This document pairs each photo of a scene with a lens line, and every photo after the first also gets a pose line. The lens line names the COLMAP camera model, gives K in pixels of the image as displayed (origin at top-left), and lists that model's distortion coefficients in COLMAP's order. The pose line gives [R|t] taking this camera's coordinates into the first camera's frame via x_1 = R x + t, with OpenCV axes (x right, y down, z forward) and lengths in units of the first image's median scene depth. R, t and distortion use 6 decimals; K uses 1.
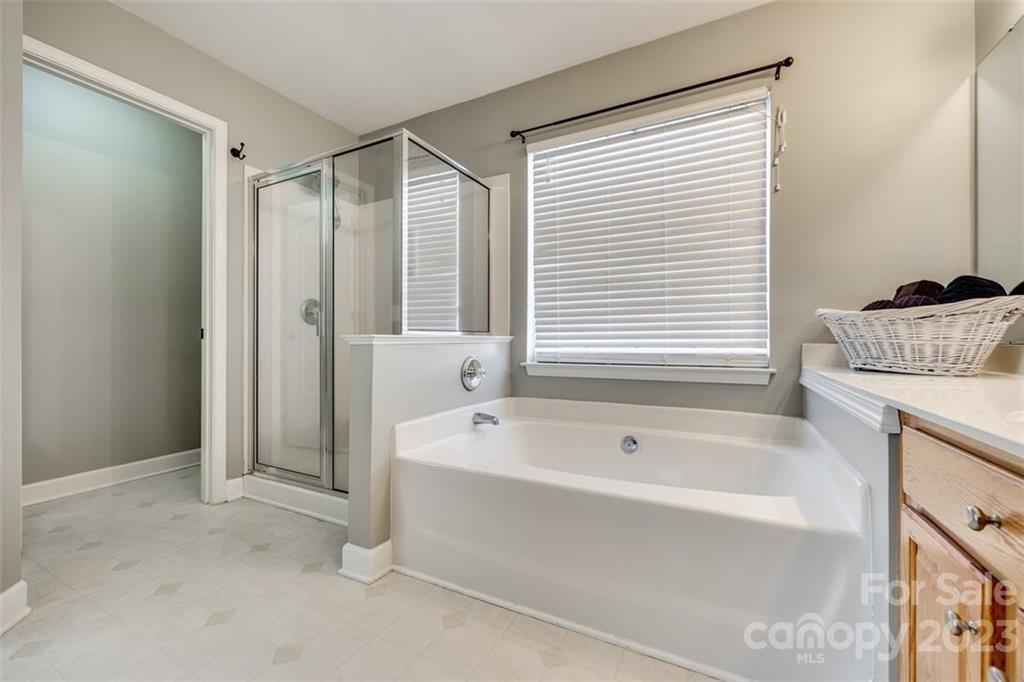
lens RADIAL K [[417.9, 0, 515.5], [0, 417.9, 340.5], [0, 0, 1]] dist [0.000602, 0.000040]
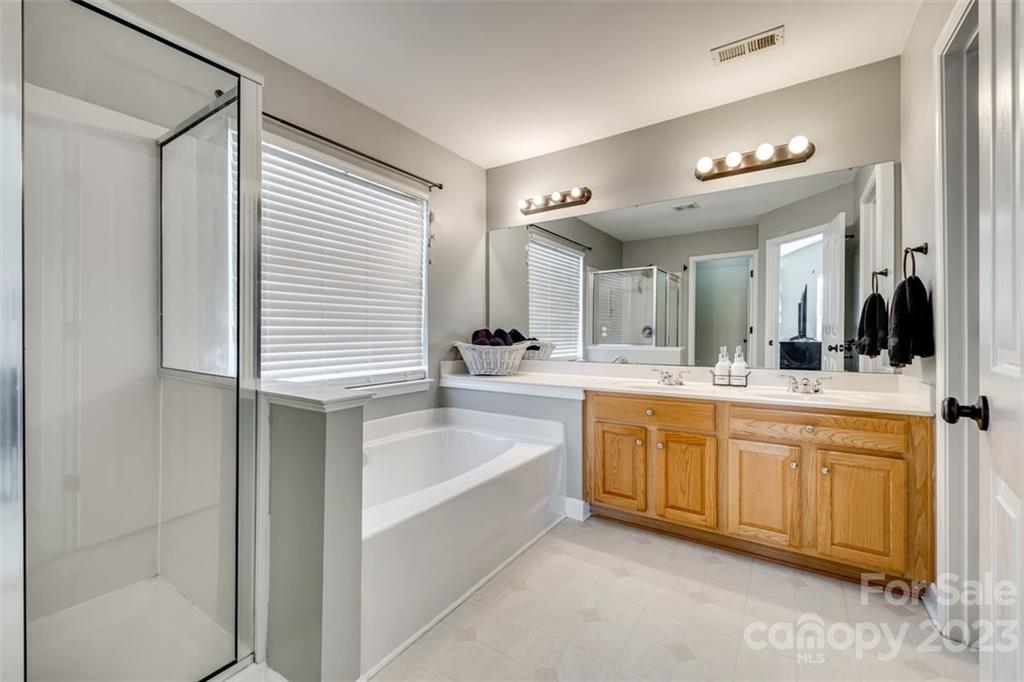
lens RADIAL K [[417.9, 0, 518.5], [0, 417.9, 335.1], [0, 0, 1]] dist [0.000602, 0.000040]
pose [[0.100173, -0.000066, 0.994970, -0.861966], [0.002632, 0.999997, -0.000198, -0.091088], [-0.994967, 0.002638, 0.100173, 0.514618]]
